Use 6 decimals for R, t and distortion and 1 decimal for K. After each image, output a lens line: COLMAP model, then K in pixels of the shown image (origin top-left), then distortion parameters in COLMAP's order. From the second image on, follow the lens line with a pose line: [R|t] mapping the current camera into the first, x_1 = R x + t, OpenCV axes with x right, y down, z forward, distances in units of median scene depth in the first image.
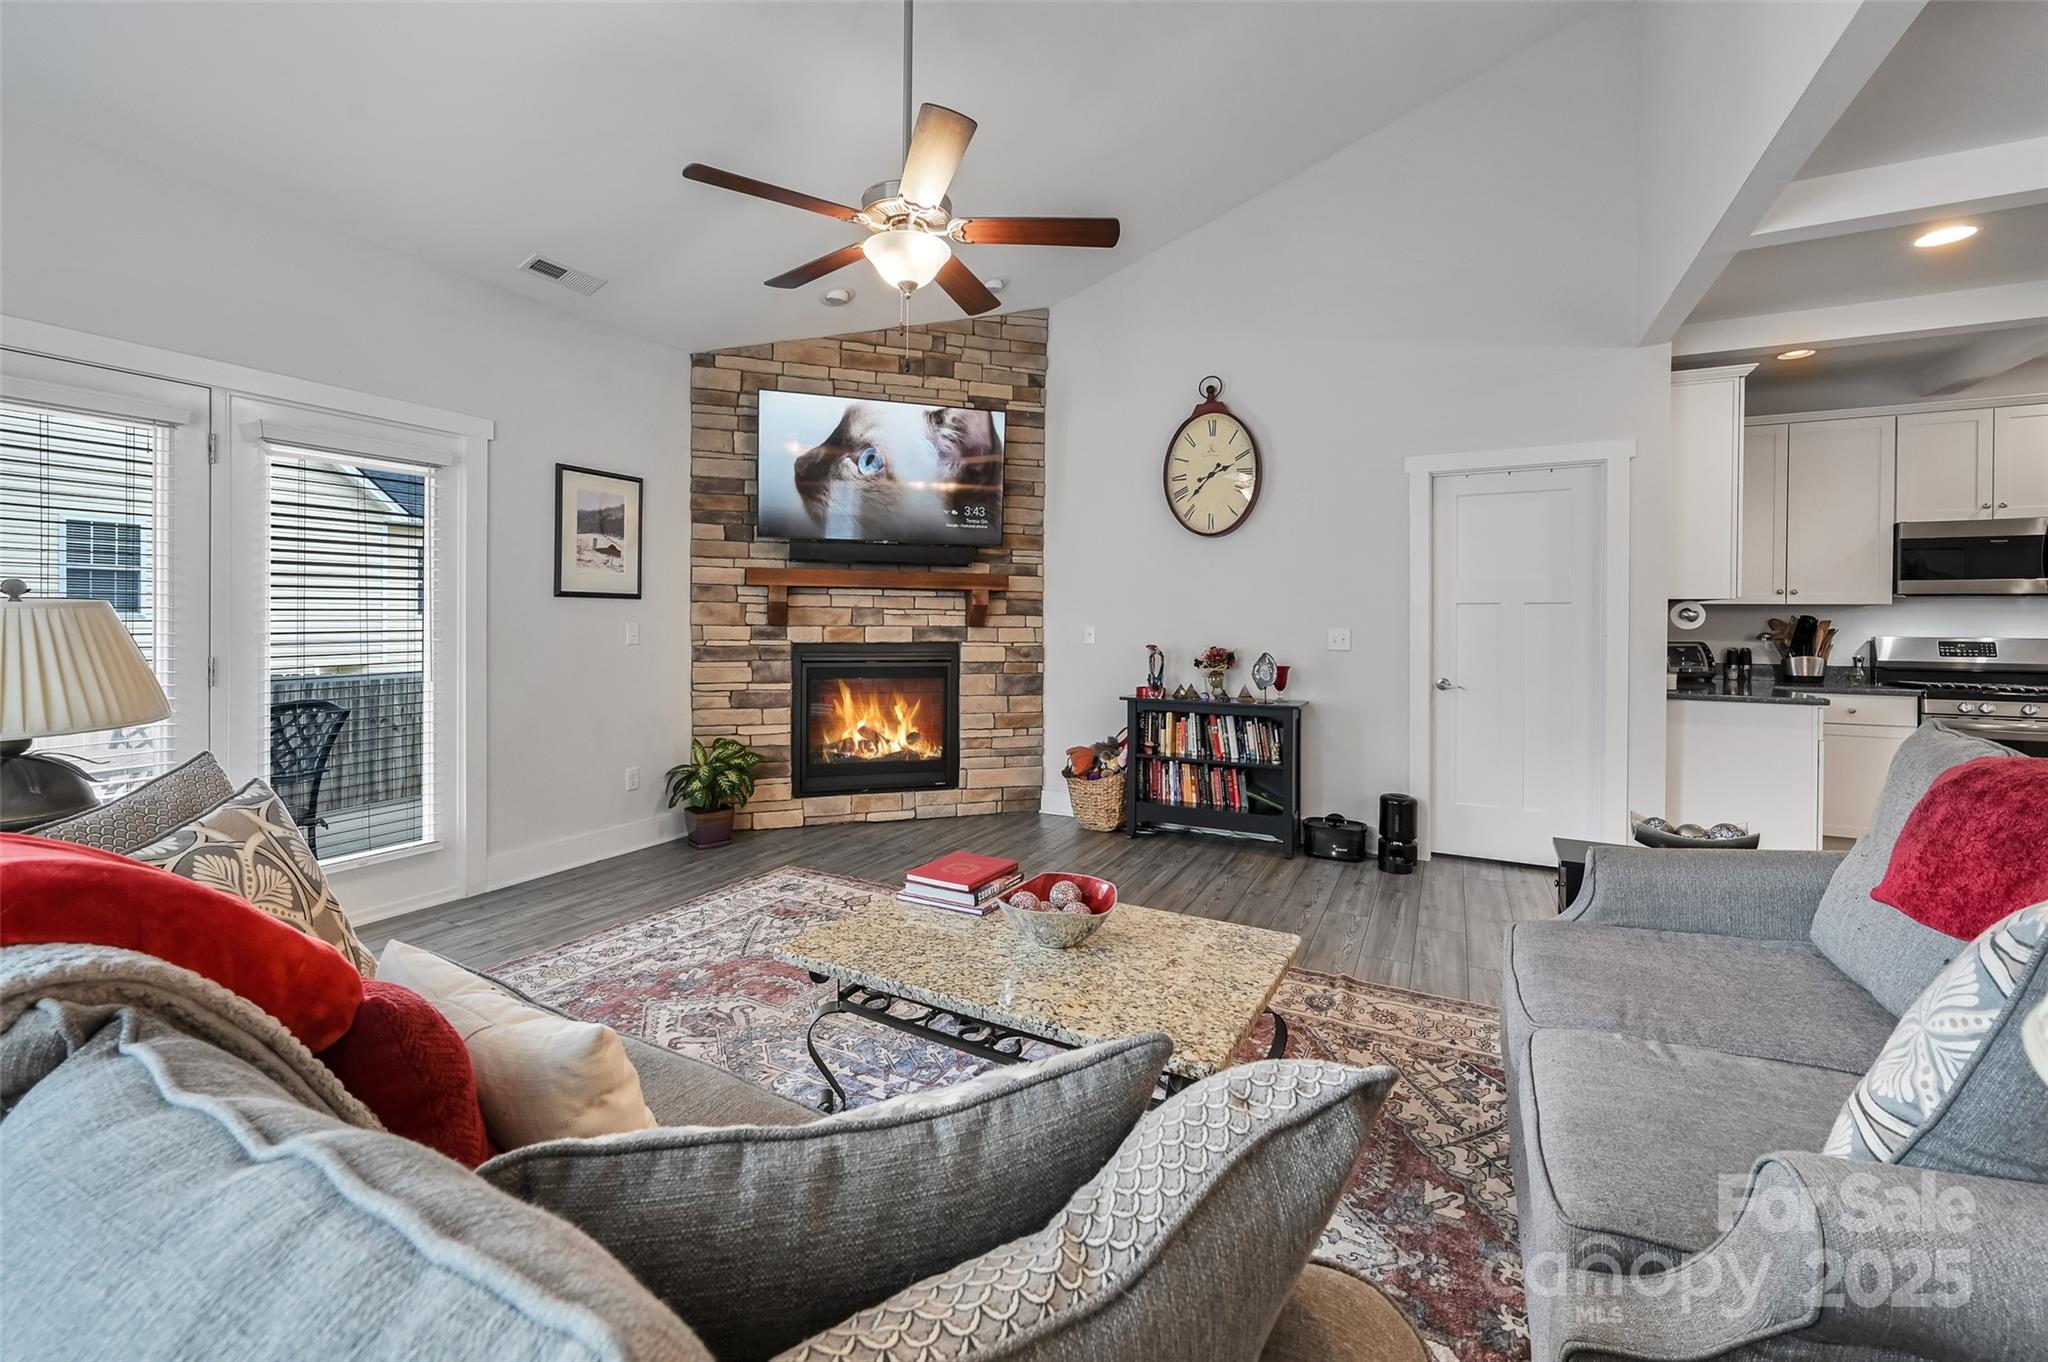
lens RADIAL K [[841.6, 0, 1019.6], [0, 841.6, 621.5], [0, 0, 1]] dist [0.002369, -0.000029]
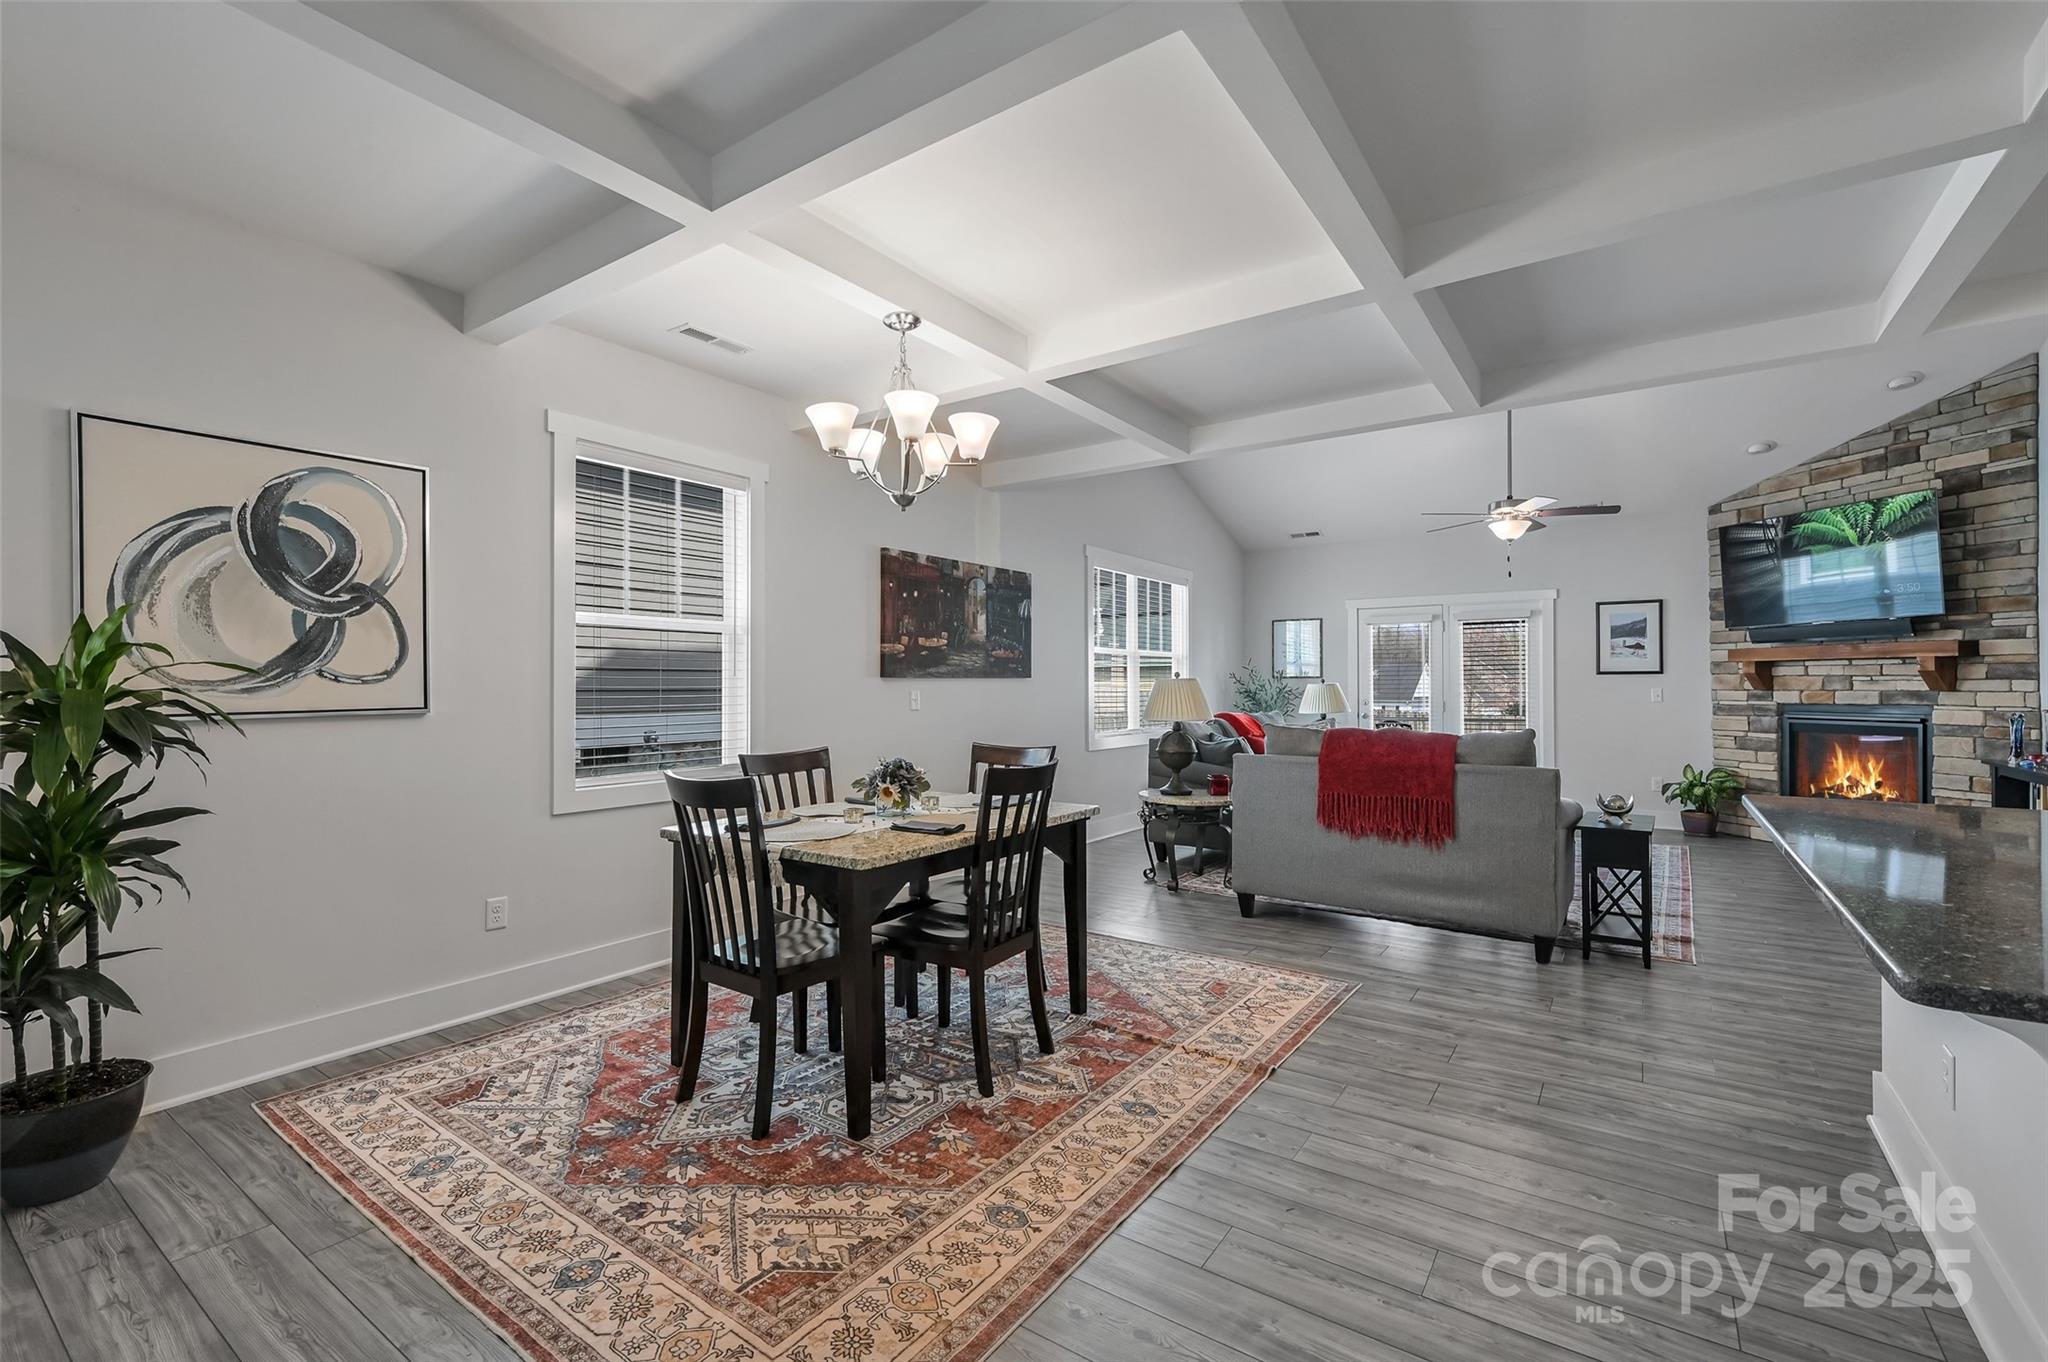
lens RADIAL K [[881.3, 0, 1015.7], [0, 881.3, 679.8], [0, 0, 1]] dist [0.003328, 0.000223]
pose [[-0.143350, -0.015120, -0.989557, 1.277344], [0.000934, 0.999881, -0.015413, 0.008679], [0.989672, -0.003134, -0.143319, 0.013273]]
